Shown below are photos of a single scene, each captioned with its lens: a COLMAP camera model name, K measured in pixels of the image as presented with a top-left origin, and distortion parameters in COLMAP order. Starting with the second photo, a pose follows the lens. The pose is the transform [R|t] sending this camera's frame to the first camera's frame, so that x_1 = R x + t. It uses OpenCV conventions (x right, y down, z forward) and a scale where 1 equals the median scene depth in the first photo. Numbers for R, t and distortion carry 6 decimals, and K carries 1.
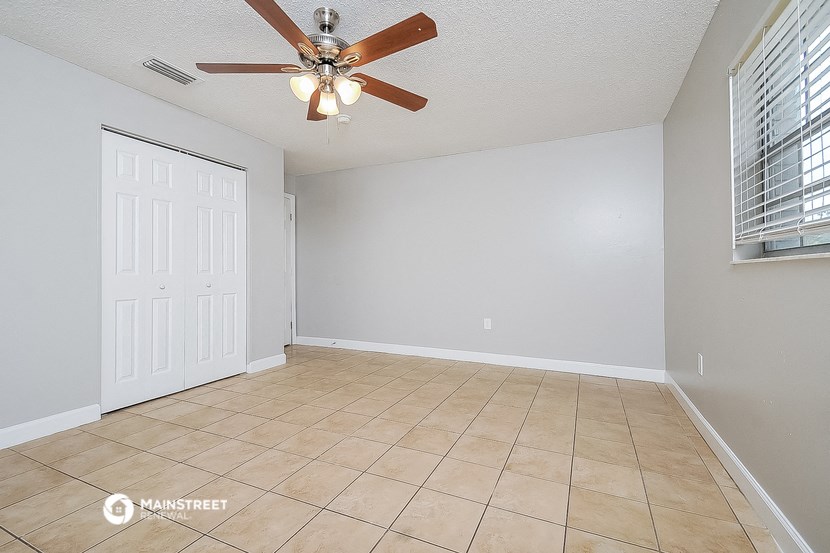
lens RADIAL K [[374.1, 0, 415.0], [0, 374.1, 276.5], [0, 0, 1]] dist [0.000020, -0.000075]
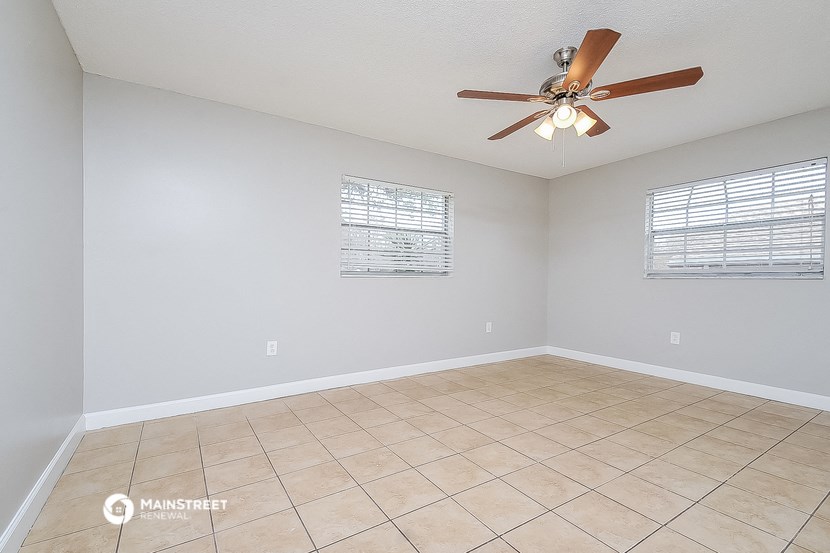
lens RADIAL K [[374.1, 0, 415.0], [0, 374.1, 276.5], [0, 0, 1]] dist [0.000020, -0.000075]
pose [[-0.847875, 0.003376, 0.530186, -0.393502], [0.002075, 0.999993, -0.003048, -0.019580], [-0.530193, -0.001484, -0.847876, 1.871443]]
